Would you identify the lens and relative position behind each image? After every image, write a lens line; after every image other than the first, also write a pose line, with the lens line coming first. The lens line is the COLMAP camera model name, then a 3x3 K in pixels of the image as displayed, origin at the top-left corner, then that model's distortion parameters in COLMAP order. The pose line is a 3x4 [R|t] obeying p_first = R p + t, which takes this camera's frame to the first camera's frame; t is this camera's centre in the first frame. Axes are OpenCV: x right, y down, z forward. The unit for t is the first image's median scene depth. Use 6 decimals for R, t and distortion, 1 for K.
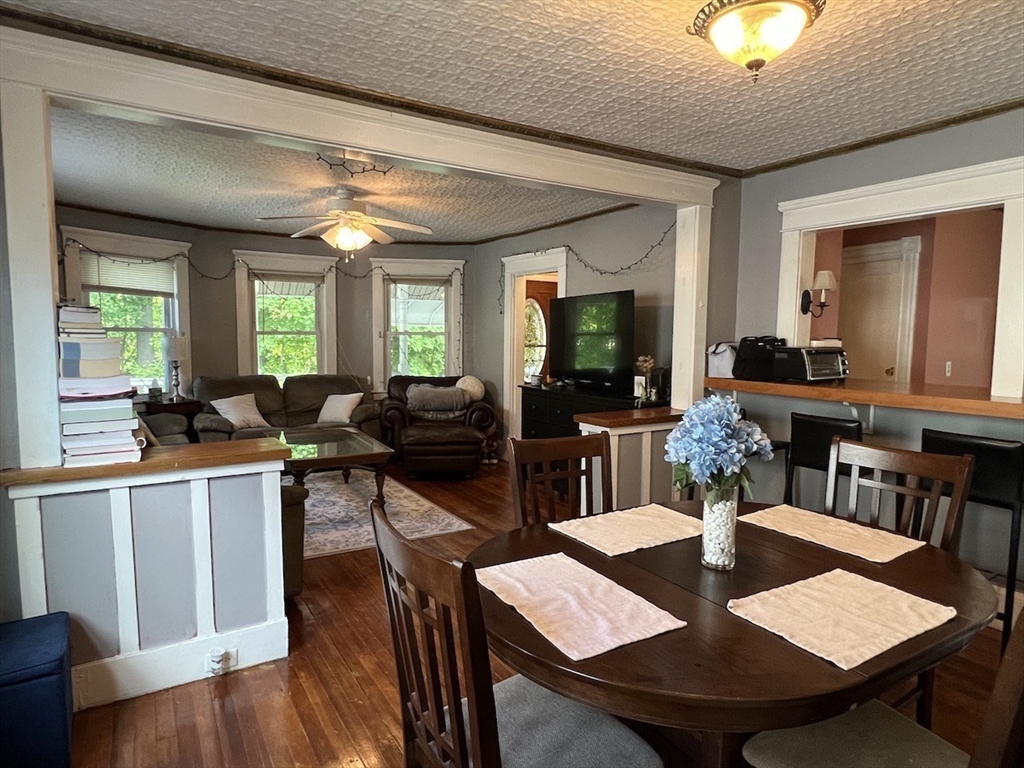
lens RADIAL K [[604.3, 0, 506.8], [0, 604.3, 386.2], [0, 0, 1]] dist [0.000557, 0.001313]
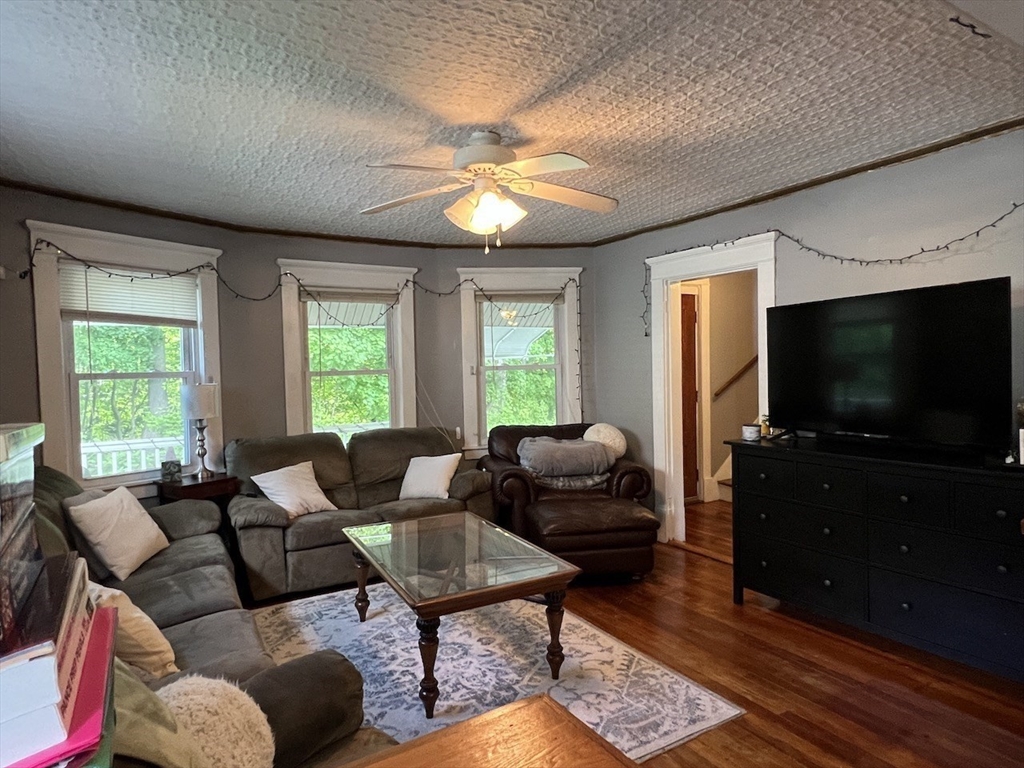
lens RADIAL K [[604.3, 0, 509.2], [0, 604.3, 385.1], [0, 0, 1]] dist [0.000557, 0.001313]
pose [[0.999390, -0.033031, -0.011354, -0.181343], [0.032357, 0.997954, -0.055149, -0.029503], [0.013153, 0.054748, 0.998414, 0.305746]]
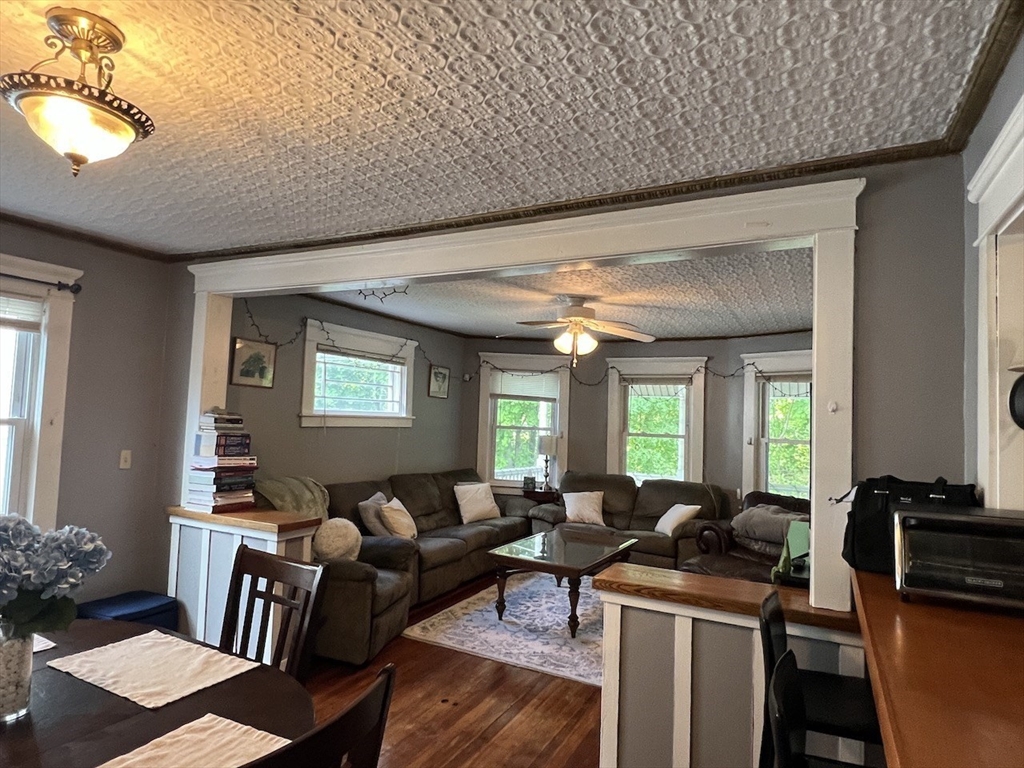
lens RADIAL K [[604.3, 0, 505.1], [0, 604.3, 386.1], [0, 0, 1]] dist [0.000557, 0.001313]
pose [[0.507890, -0.034056, -0.860749, 0.407618], [-0.107087, 0.988971, -0.102317, -0.044008], [0.854740, 0.144141, 0.498641, 0.306737]]
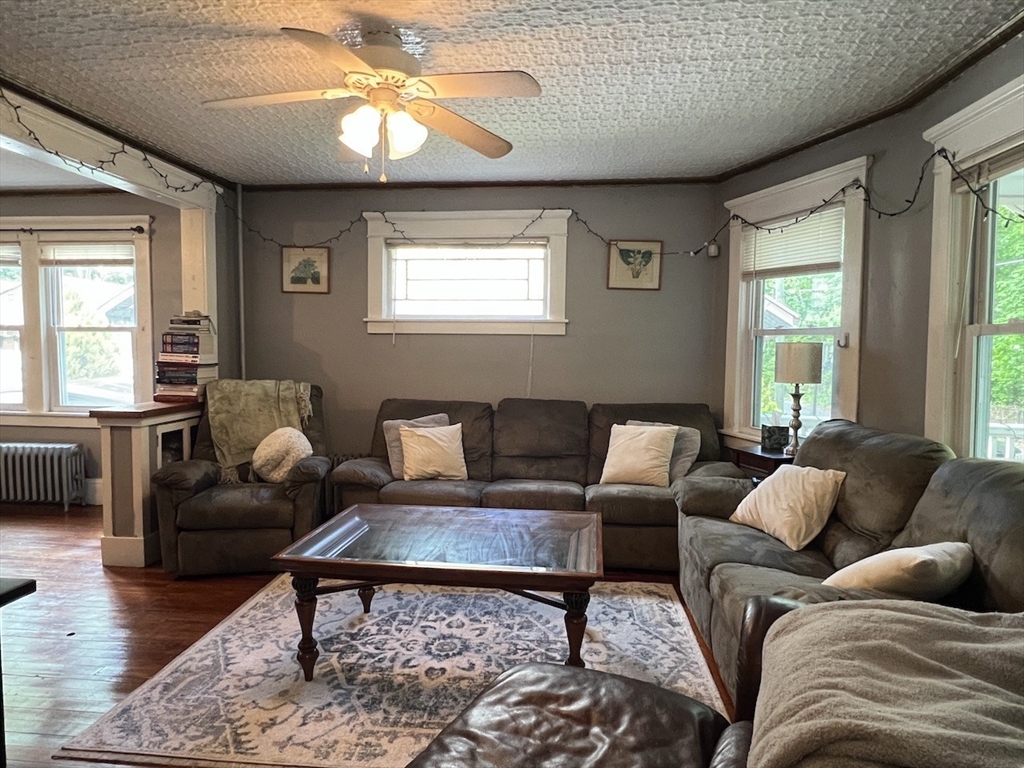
lens RADIAL K [[604.3, 0, 505.2], [0, 604.3, 383.2], [0, 0, 1]] dist [0.000557, 0.001313]
pose [[-0.609942, 0.033424, -0.791741, 0.062184], [-0.084520, 0.990667, 0.106934, -0.076228], [0.787926, 0.132141, -0.601424, 1.065845]]
